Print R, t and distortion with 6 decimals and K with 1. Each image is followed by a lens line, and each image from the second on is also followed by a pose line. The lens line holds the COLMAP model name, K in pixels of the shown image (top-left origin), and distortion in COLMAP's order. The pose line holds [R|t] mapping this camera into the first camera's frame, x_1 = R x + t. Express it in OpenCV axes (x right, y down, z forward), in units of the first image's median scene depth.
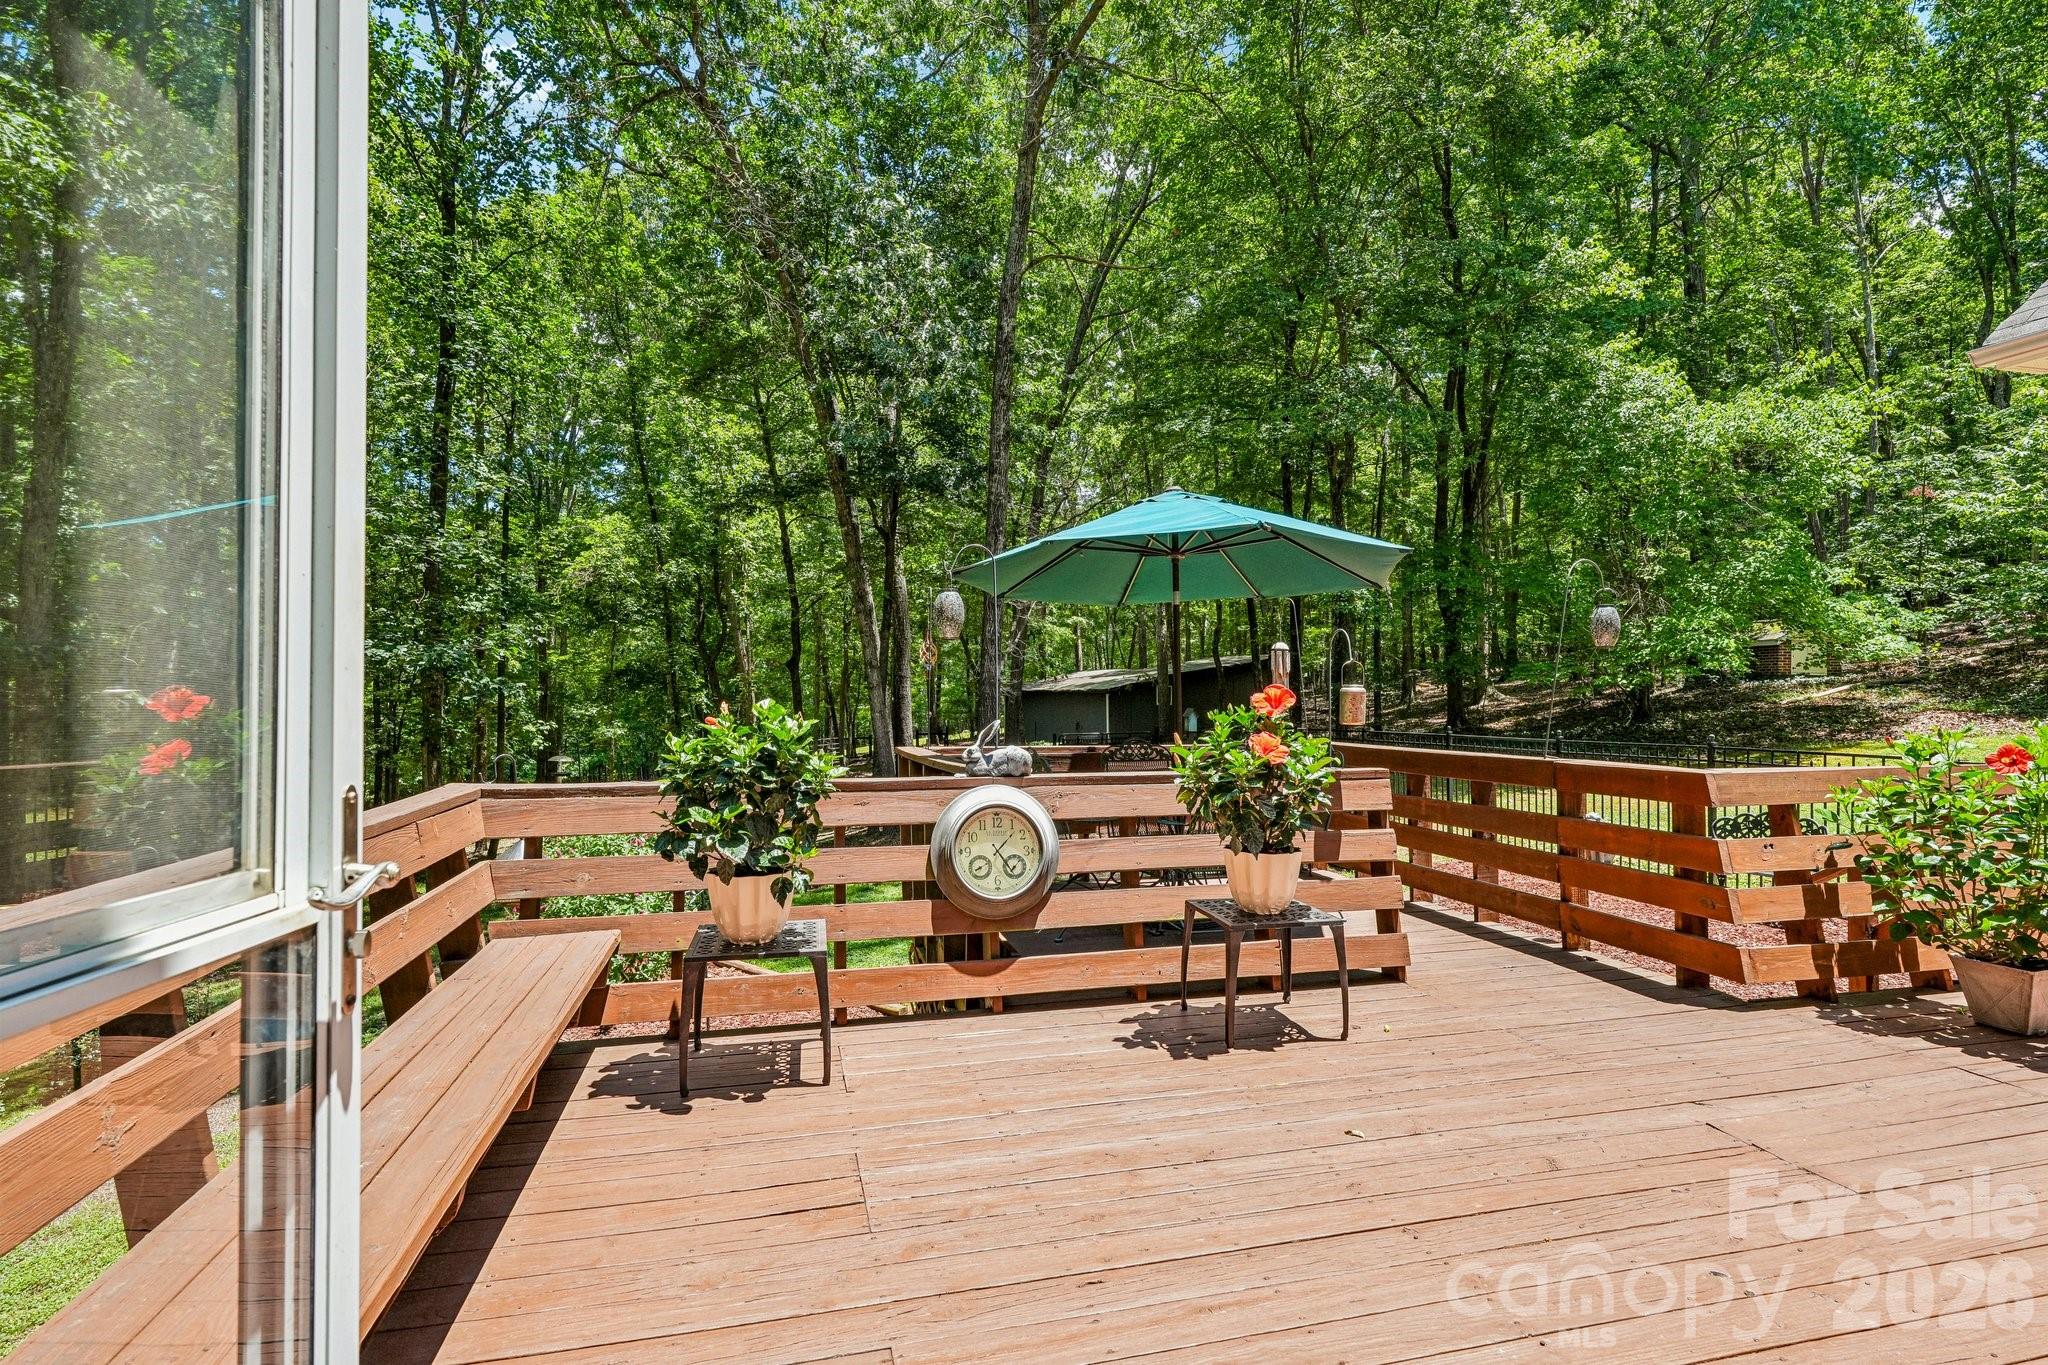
lens RADIAL K [[1016.4, 0, 1026.5], [0, 1016.4, 686.0], [0, 0, 1]] dist [-0.001885, 0.000556]
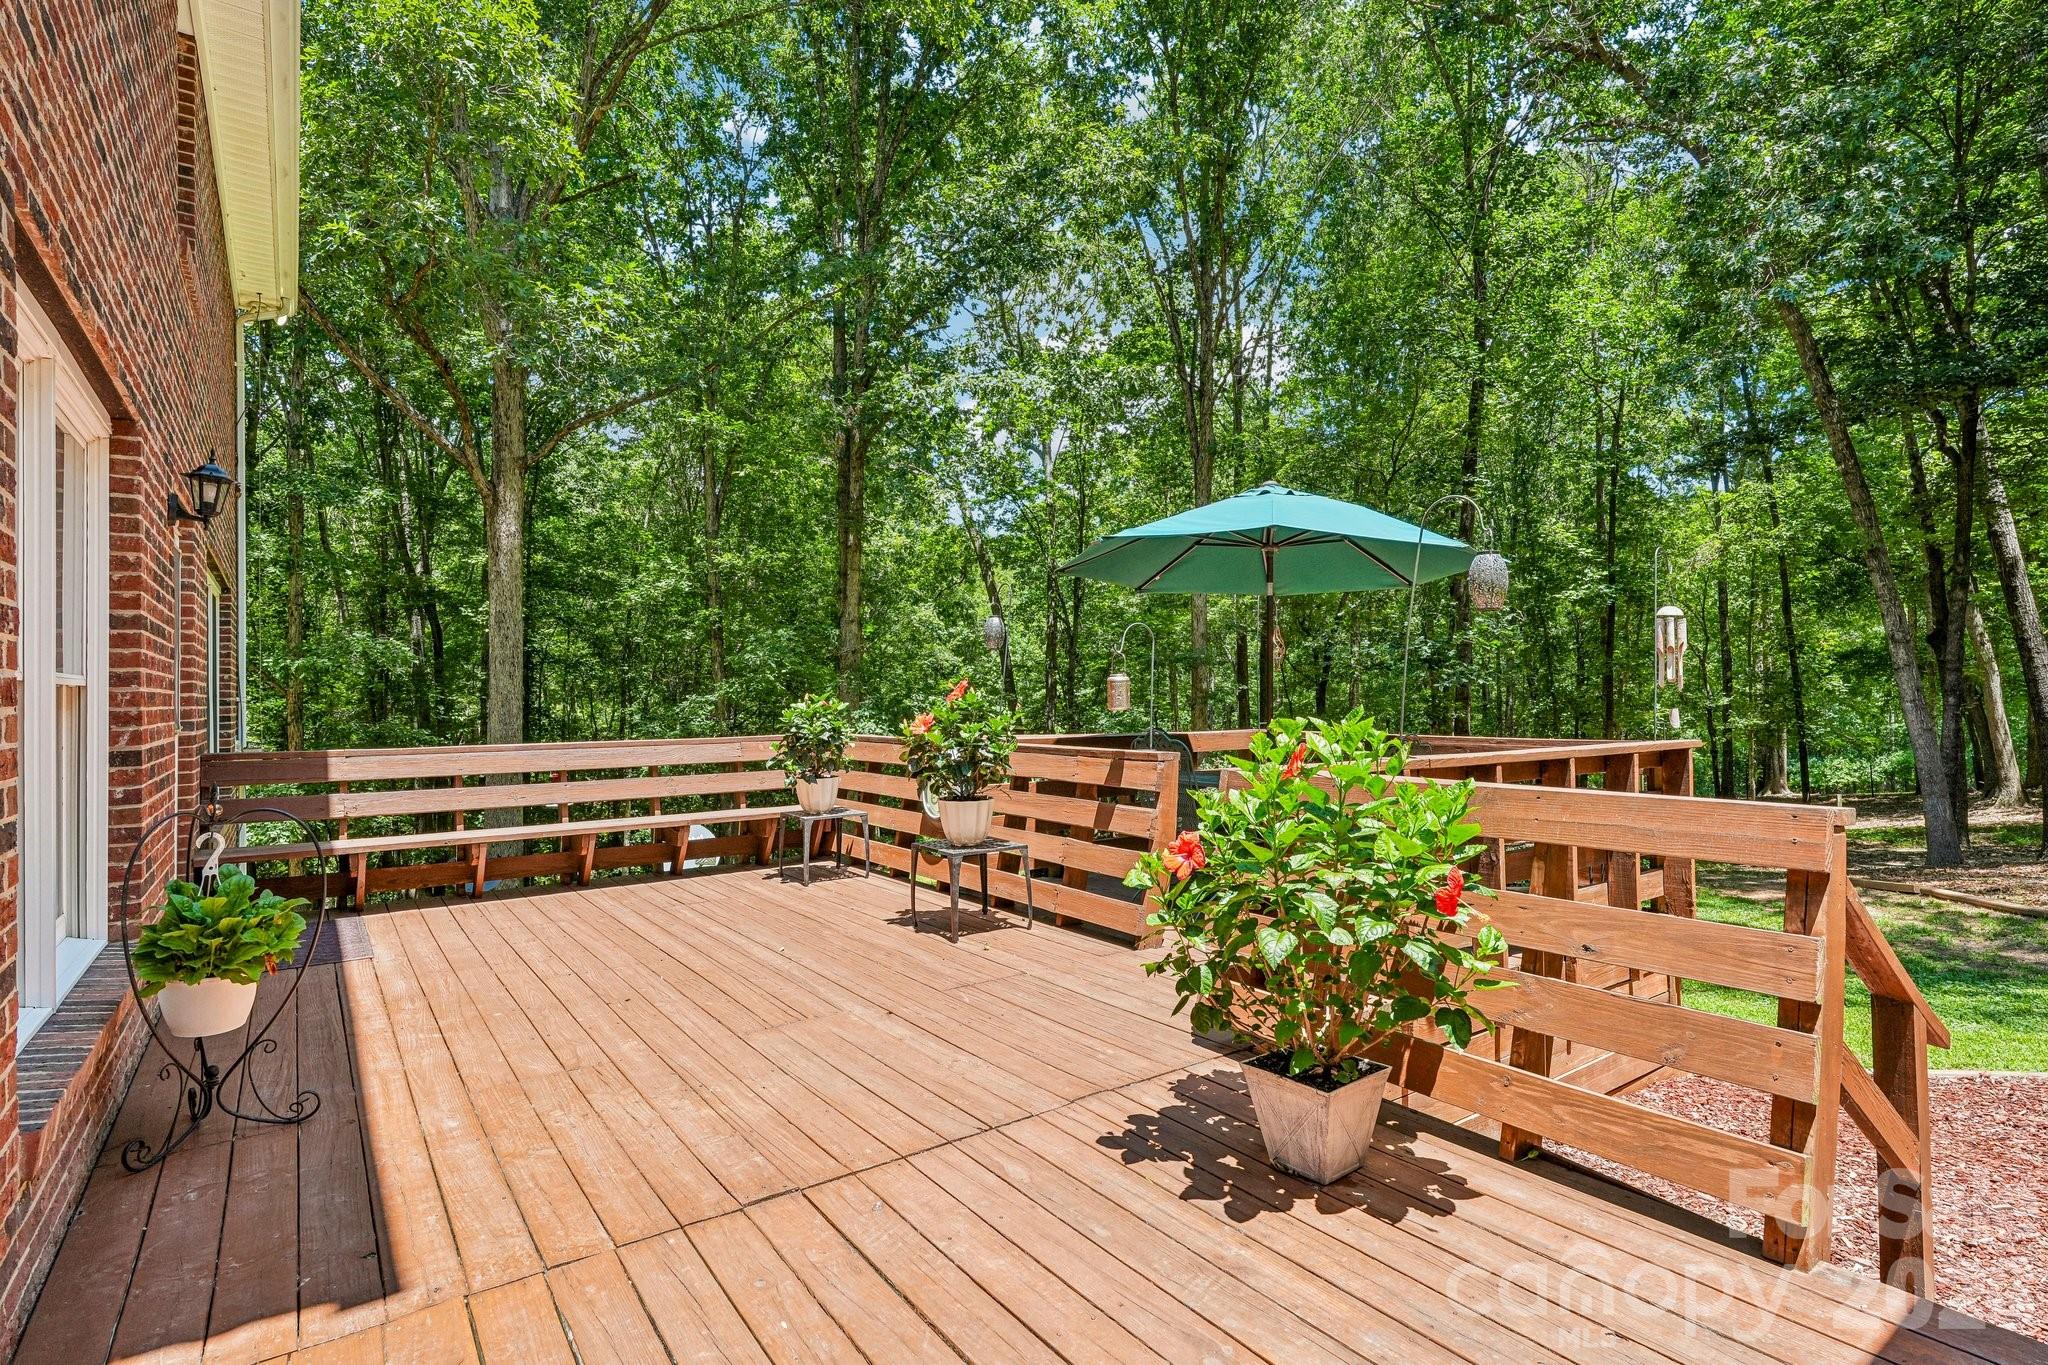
lens RADIAL K [[1016.4, 0, 1018.4], [0, 1016.4, 678.7], [0, 0, 1]] dist [-0.001885, 0.000556]
pose [[0.372509, -0.008269, -0.927992, 1.625111], [0.020148, 0.999797, -0.000821, 0.002881], [0.927810, -0.018391, 0.372600, 0.593099]]
